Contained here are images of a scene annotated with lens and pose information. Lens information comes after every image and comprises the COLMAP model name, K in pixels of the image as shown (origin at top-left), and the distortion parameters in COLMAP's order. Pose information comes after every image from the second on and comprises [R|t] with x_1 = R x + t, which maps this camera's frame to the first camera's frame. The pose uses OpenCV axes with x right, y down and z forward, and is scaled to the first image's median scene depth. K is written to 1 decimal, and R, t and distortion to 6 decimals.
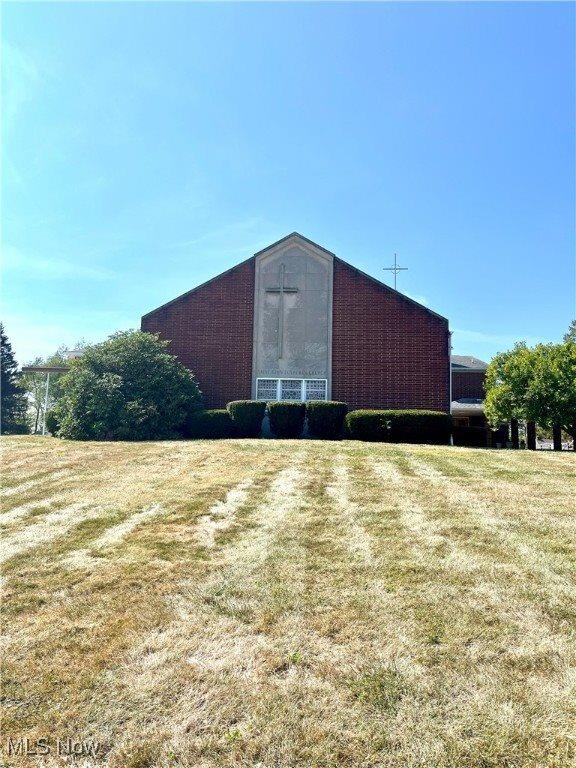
lens RADIAL K [[572.8, 0, 288.0], [0, 572.8, 384.0], [0, 0, 1]] dist [0.043620, -0.080586]
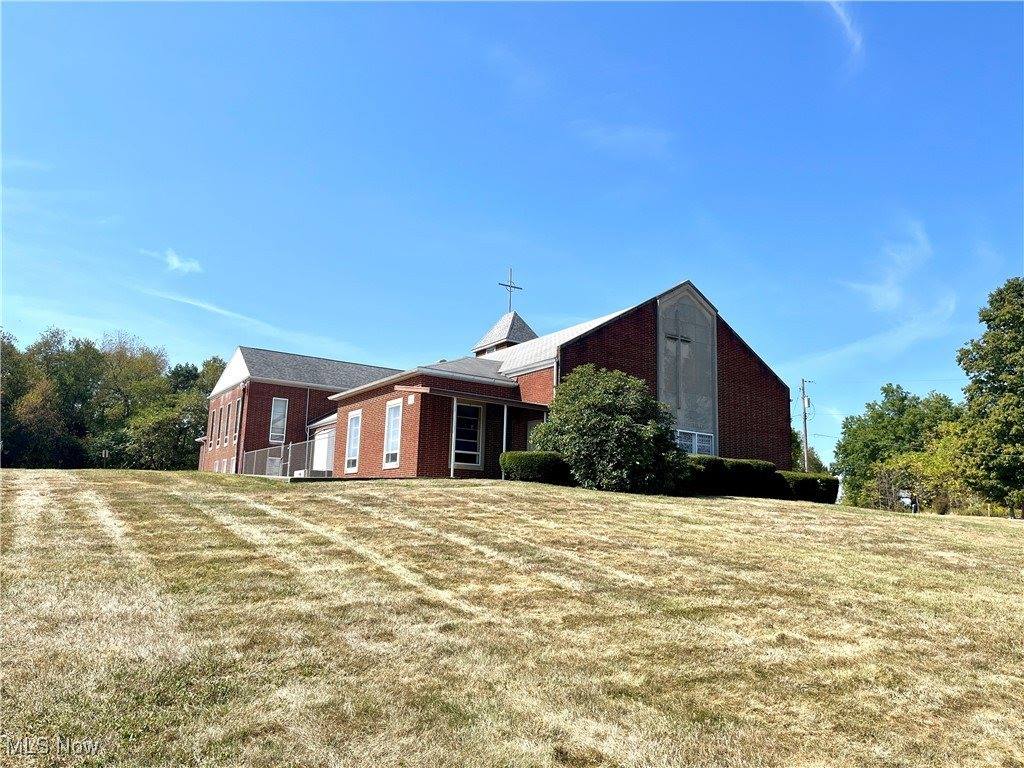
lens RADIAL K [[763.7, 0, 512.0], [0, 763.7, 384.0], [0, 0, 1]] dist [0.043620, -0.080586]
pose [[0.775134, 0.099003, 0.623991, -1.021278], [-0.099659, 0.994441, -0.033981, -0.015051], [-0.623887, -0.035846, 0.780692, 0.168069]]
